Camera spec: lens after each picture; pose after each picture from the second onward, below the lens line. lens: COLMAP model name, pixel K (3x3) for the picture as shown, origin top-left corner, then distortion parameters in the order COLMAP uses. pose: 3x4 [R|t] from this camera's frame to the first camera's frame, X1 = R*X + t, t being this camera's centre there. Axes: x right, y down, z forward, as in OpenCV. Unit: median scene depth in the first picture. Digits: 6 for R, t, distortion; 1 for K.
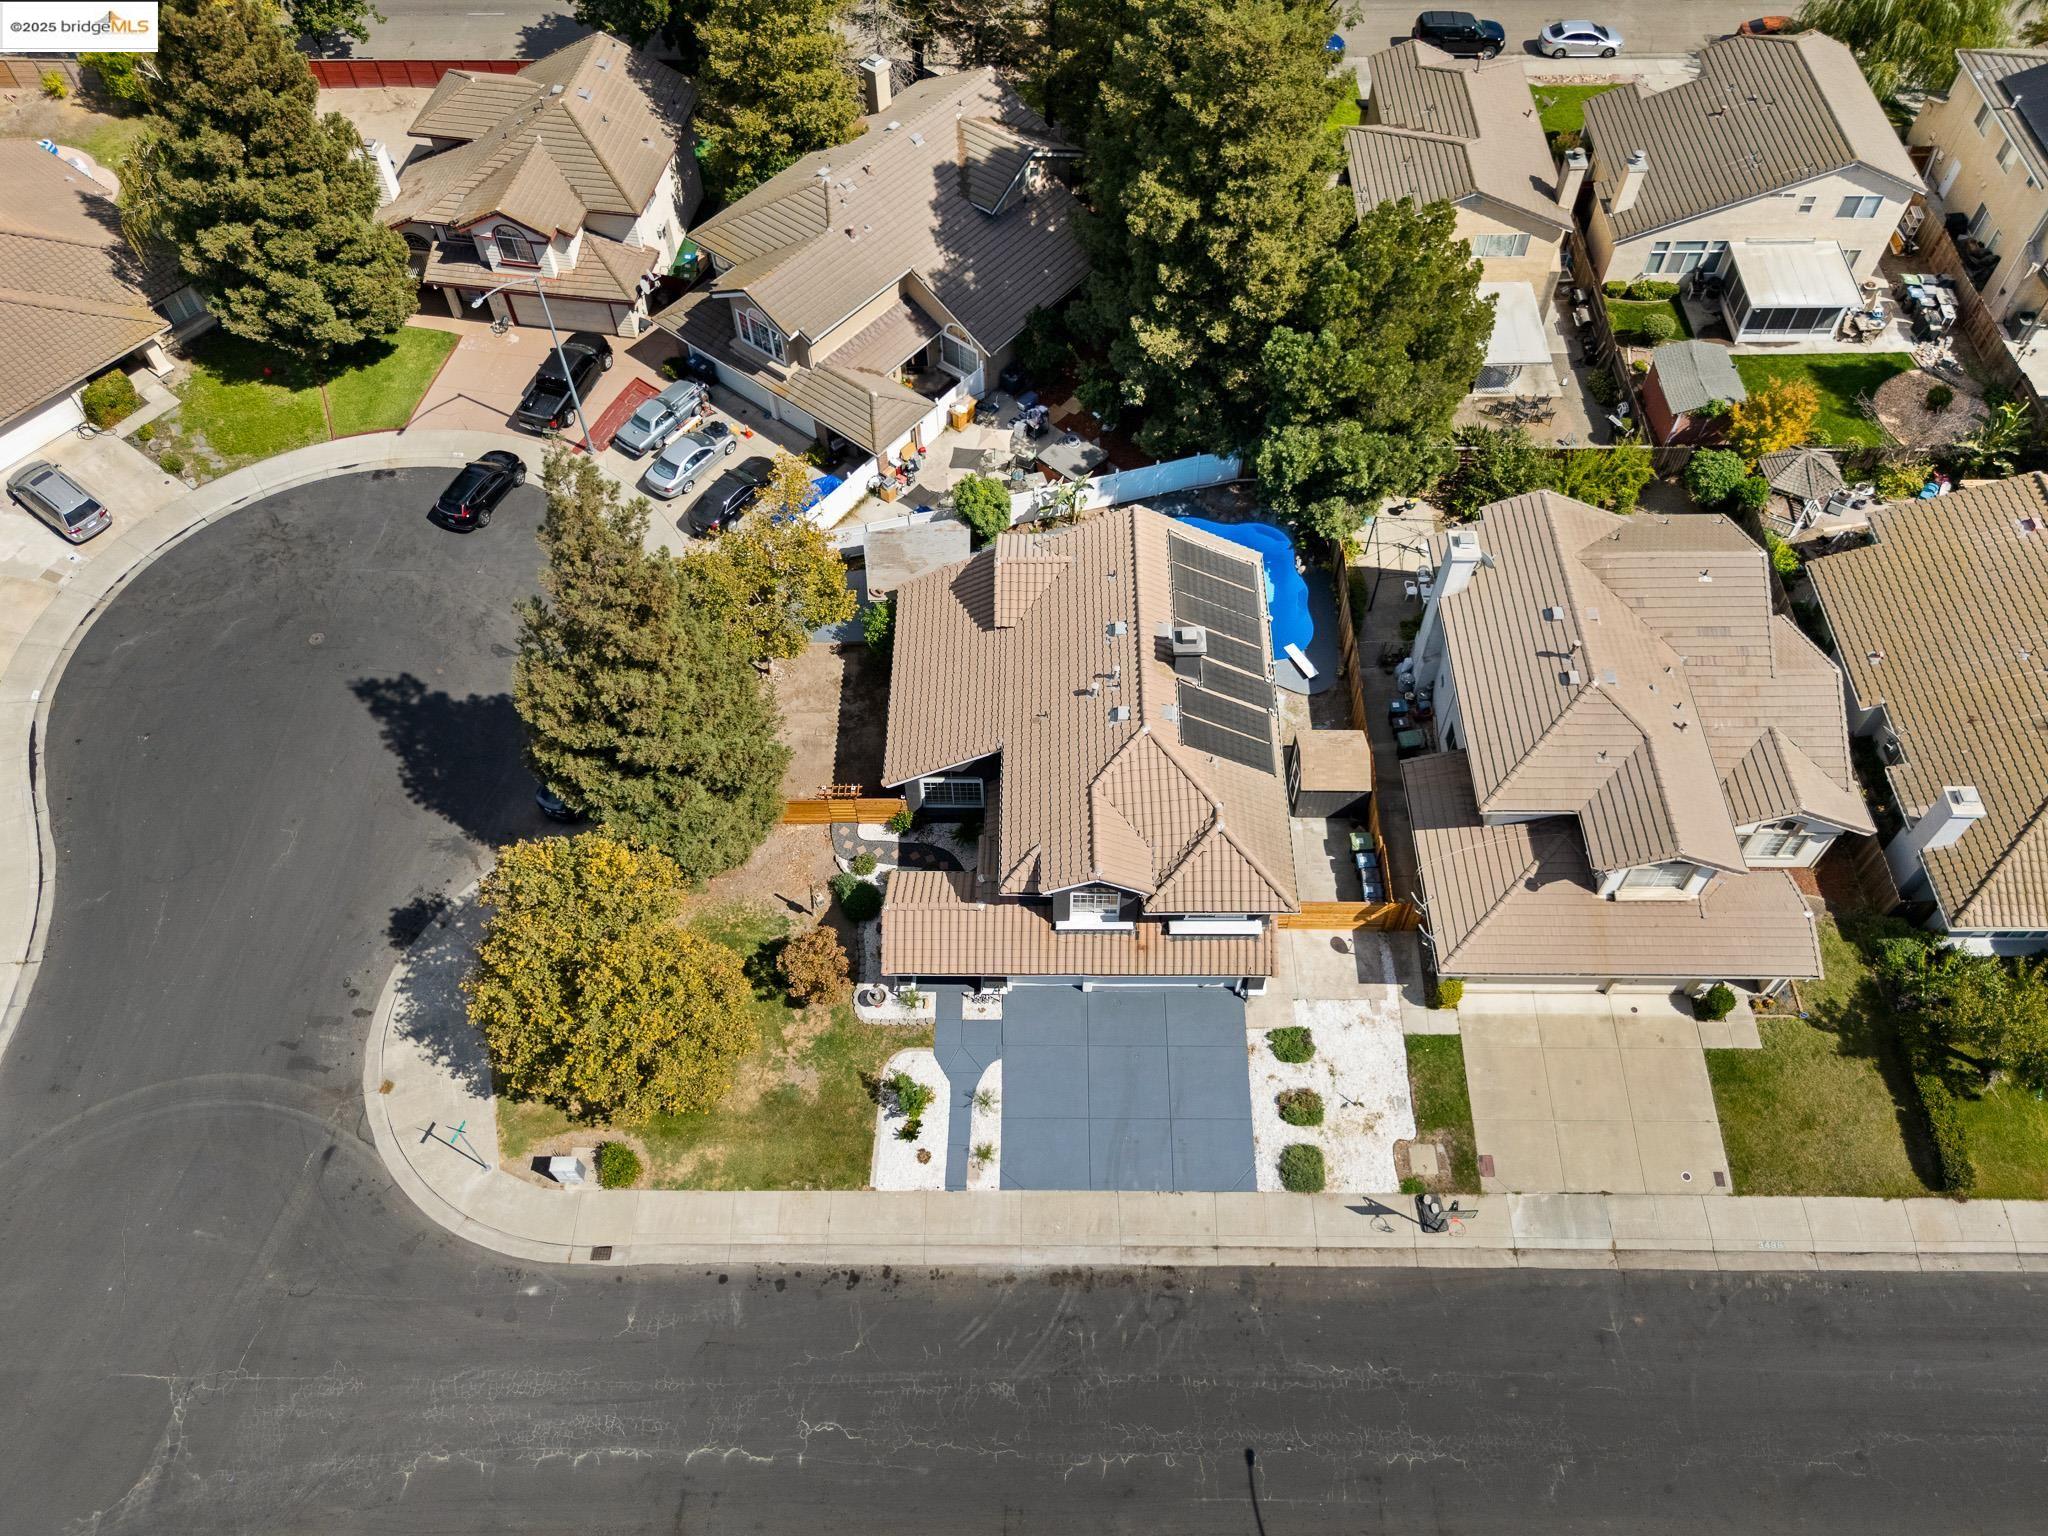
lens RADIAL K [[1513.4, 0, 1025.1], [0, 1513.4, 776.9], [0, 0, 1]] dist [0.055549, -0.043547]
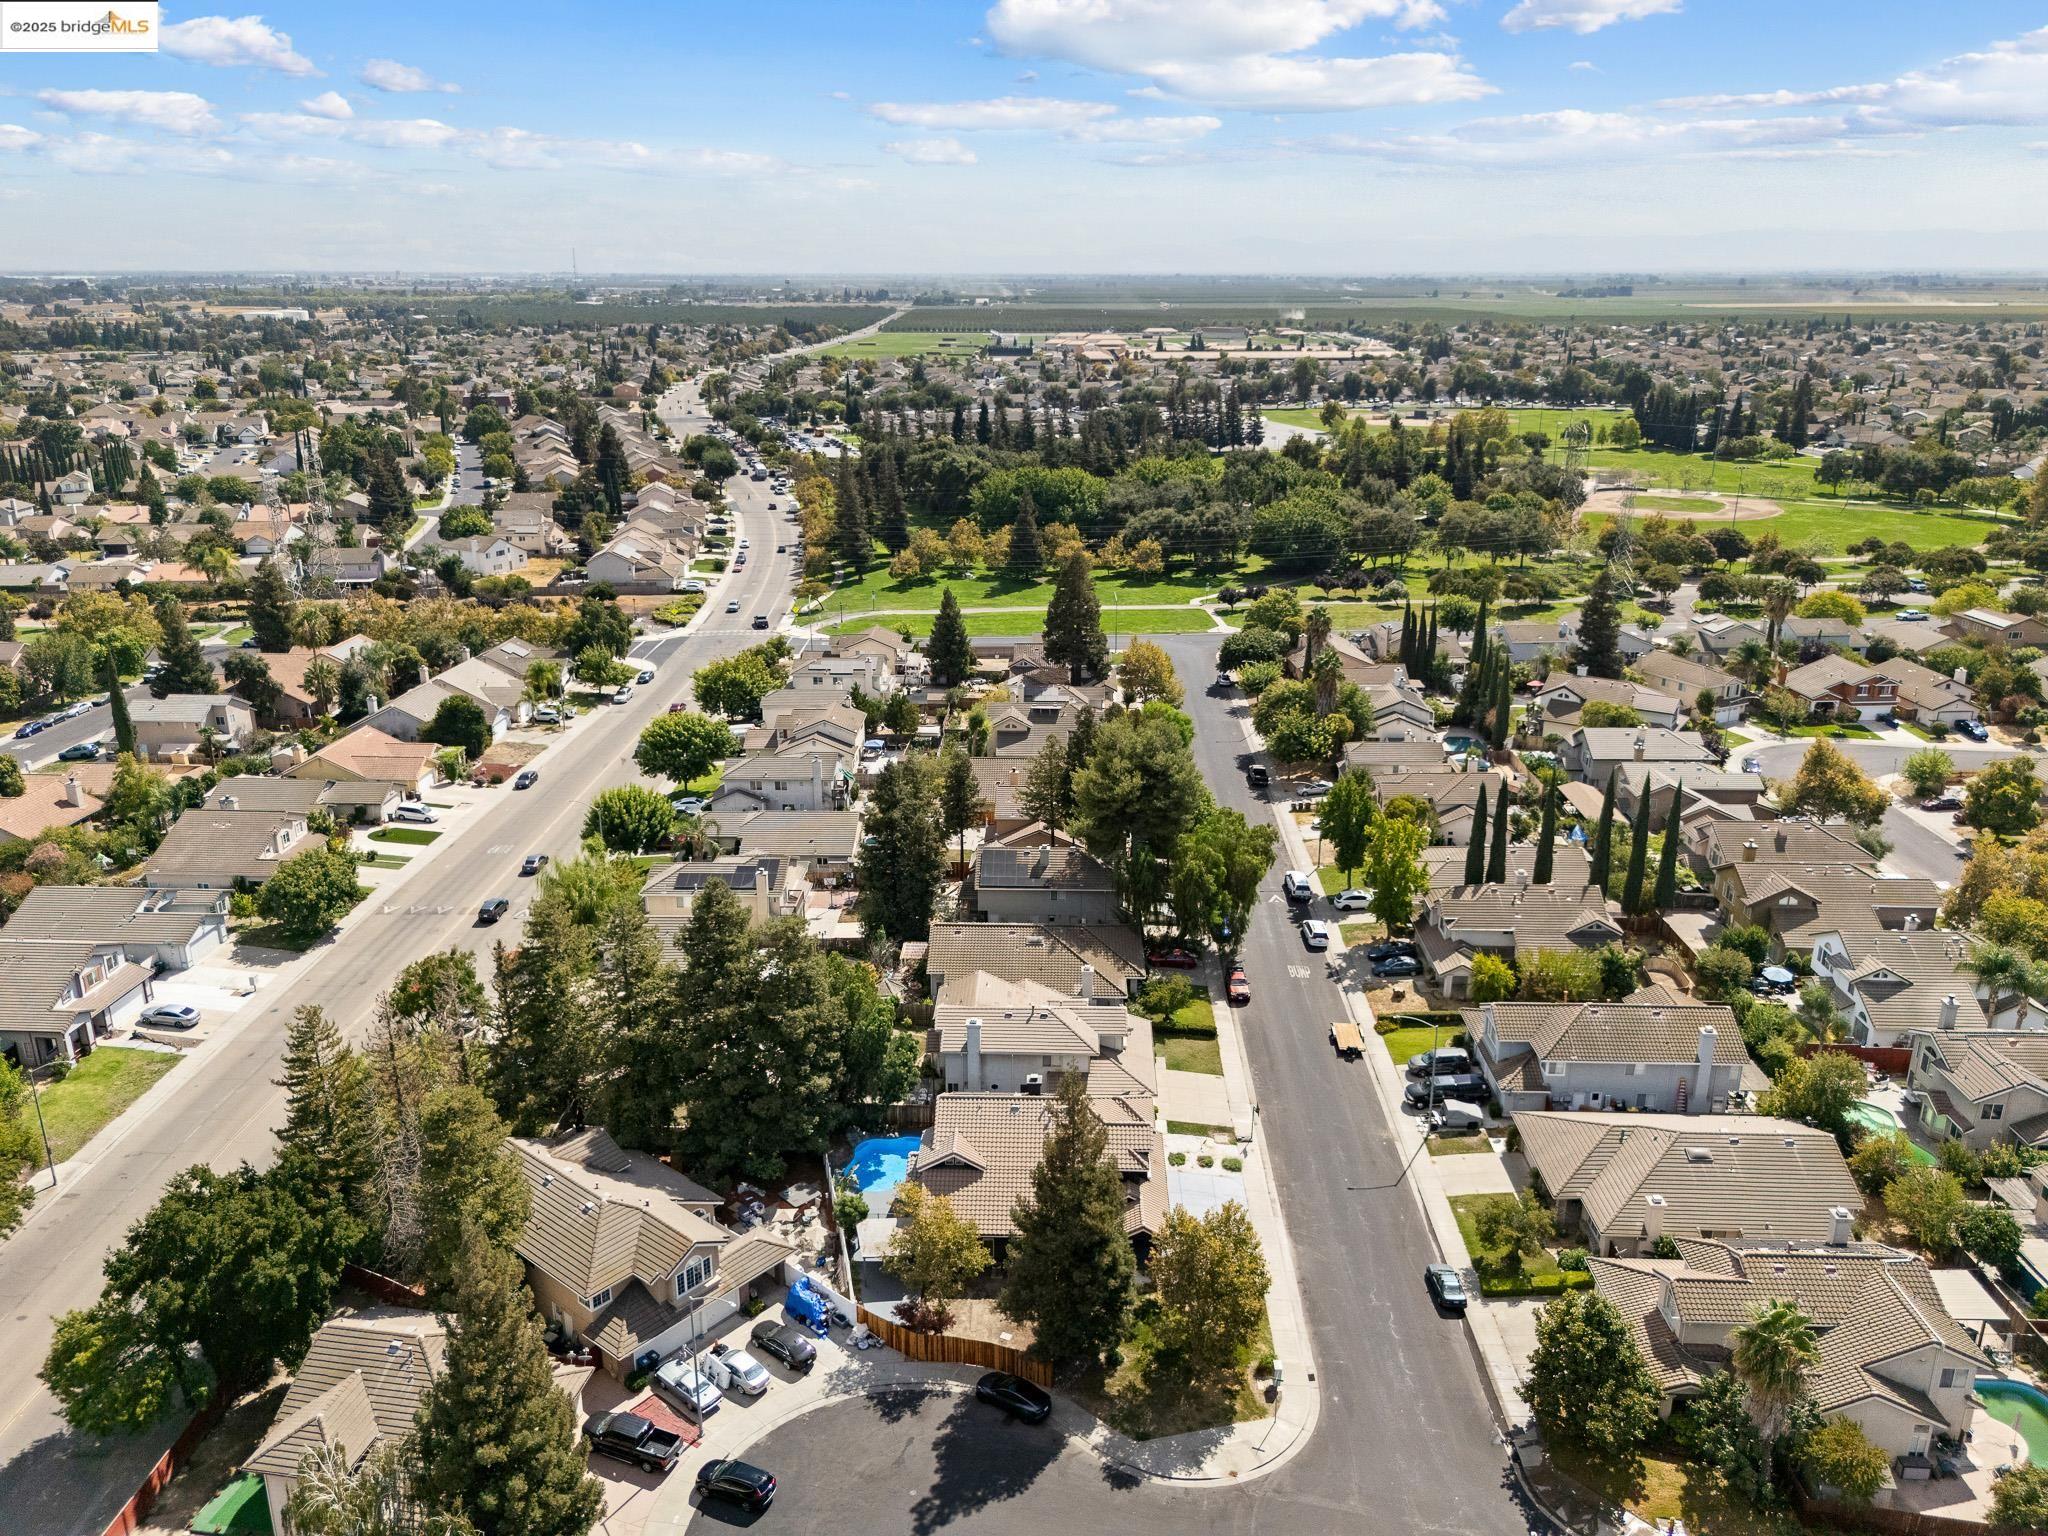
lens RADIAL K [[1513.4, 0, 1025.1], [0, 1513.4, 776.9], [0, 0, 1]] dist [0.055549, -0.043547]
pose [[0.023238, -0.305961, 0.951760, -1.863301], [0.817378, 0.553976, 0.158129, -0.700112], [-0.575633, 0.774273, 0.262959, 0.106931]]
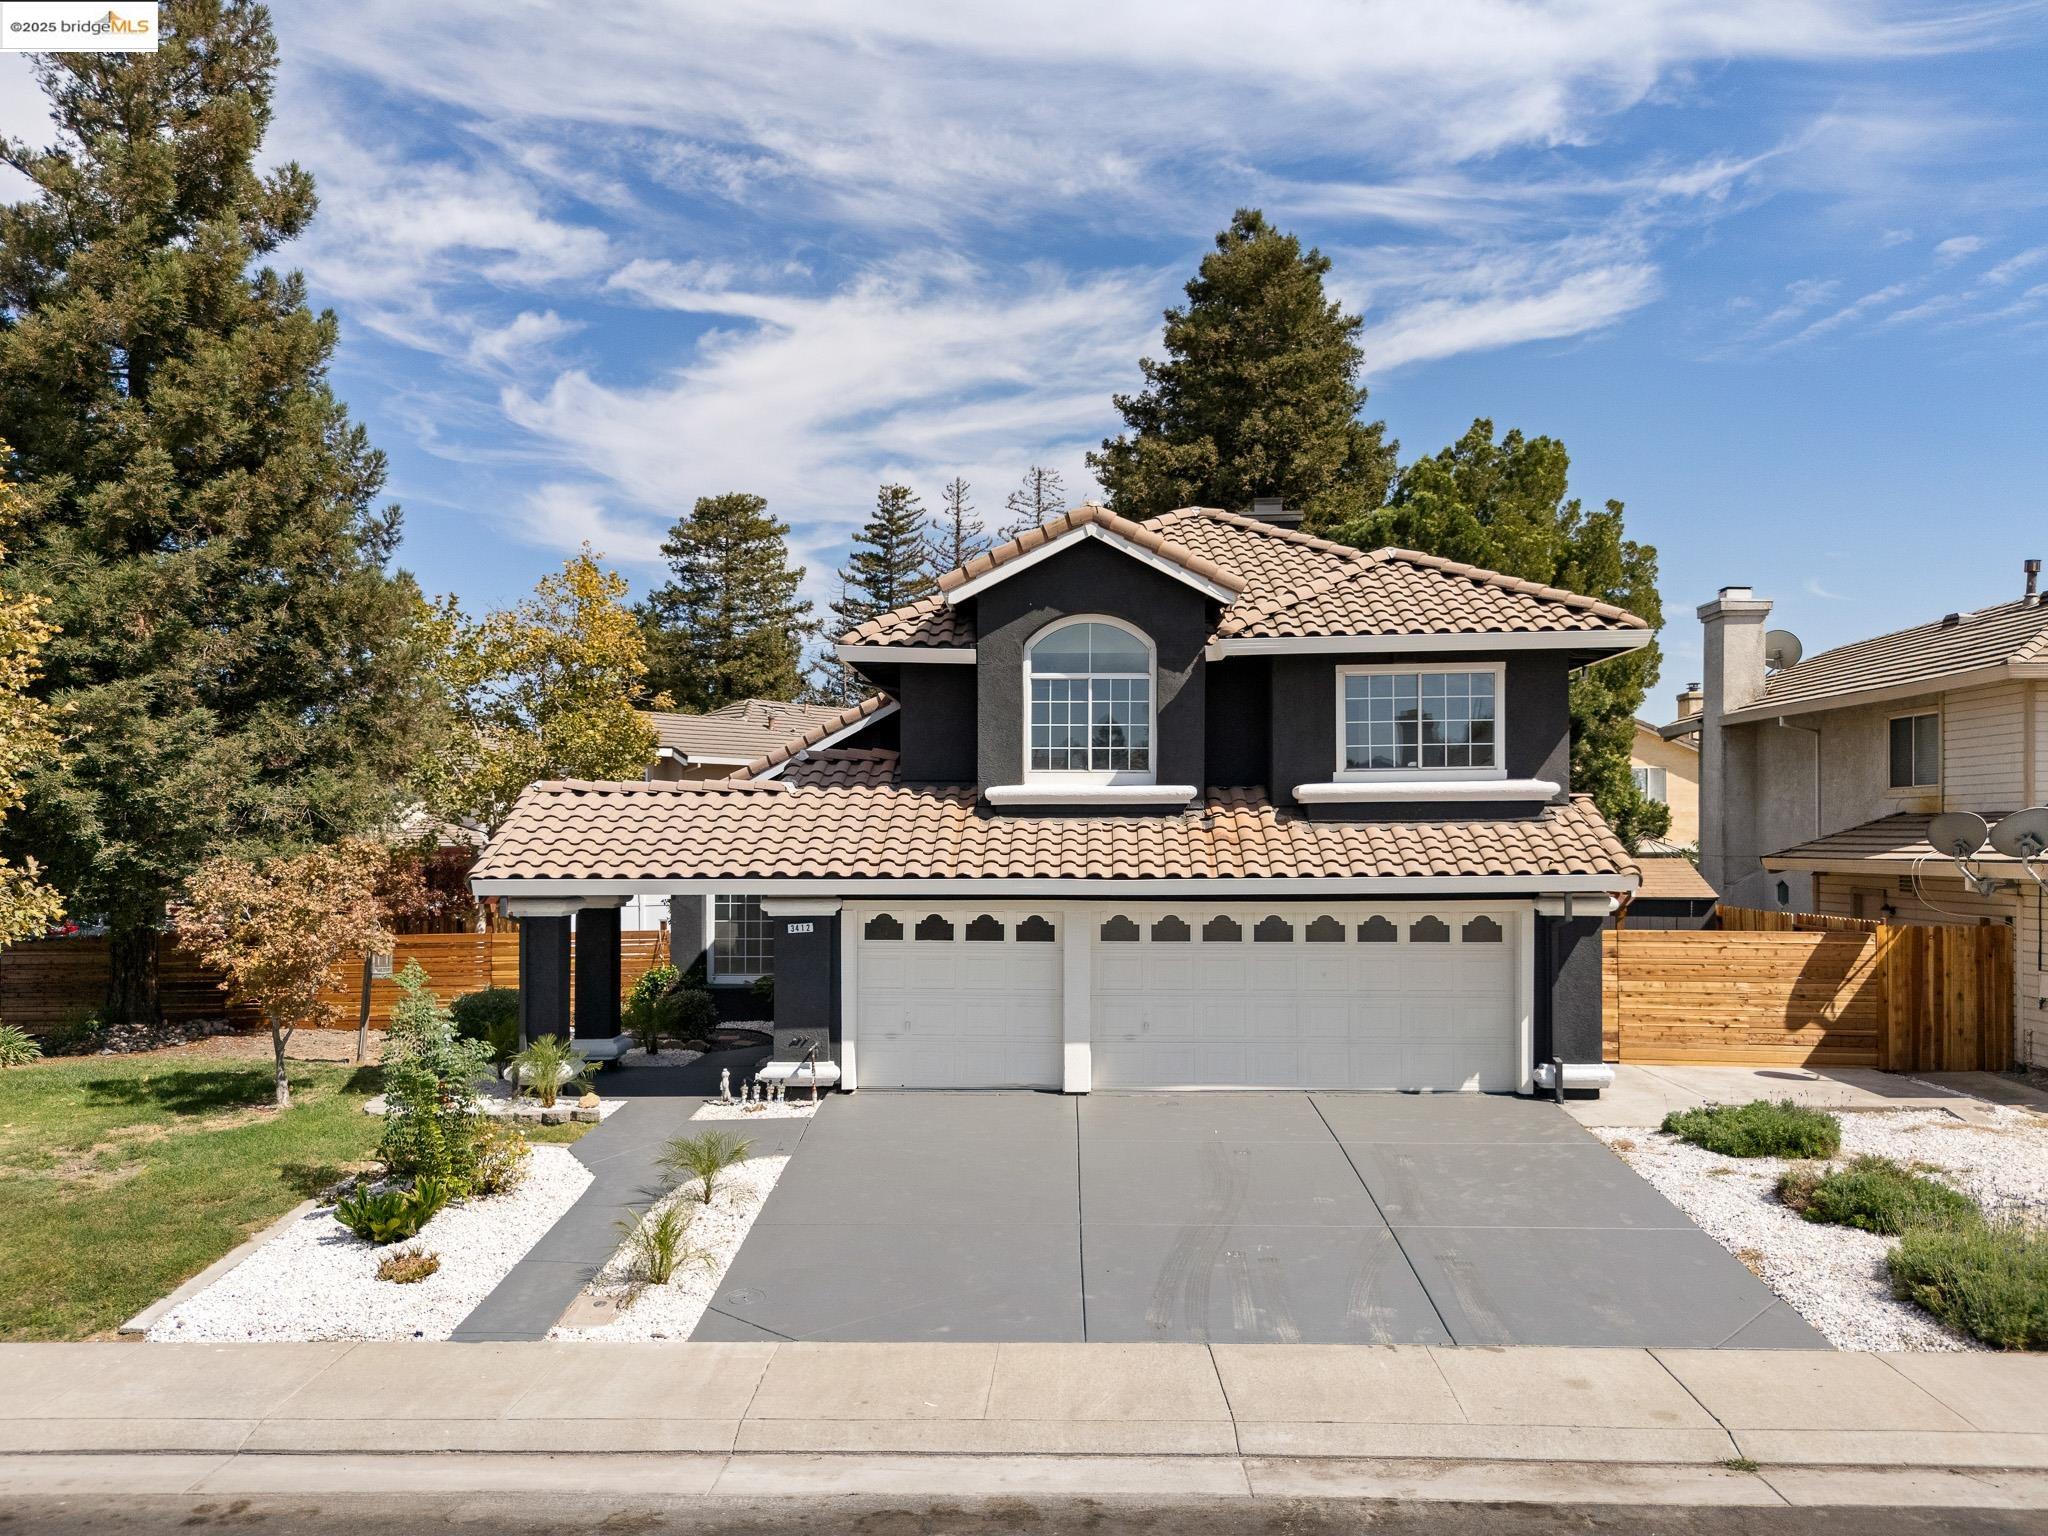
lens RADIAL K [[1544.8, 0, 1024.2], [0, 1544.8, 840.4], [0, 0, 1]] dist [0.076472, -0.071023]
pose [[0.999816, 0.009455, -0.016693, 0.036738], [-0.019086, 0.578431, -0.815508, 0.416752], [0.001945, 0.815677, 0.578505, 0.803001]]
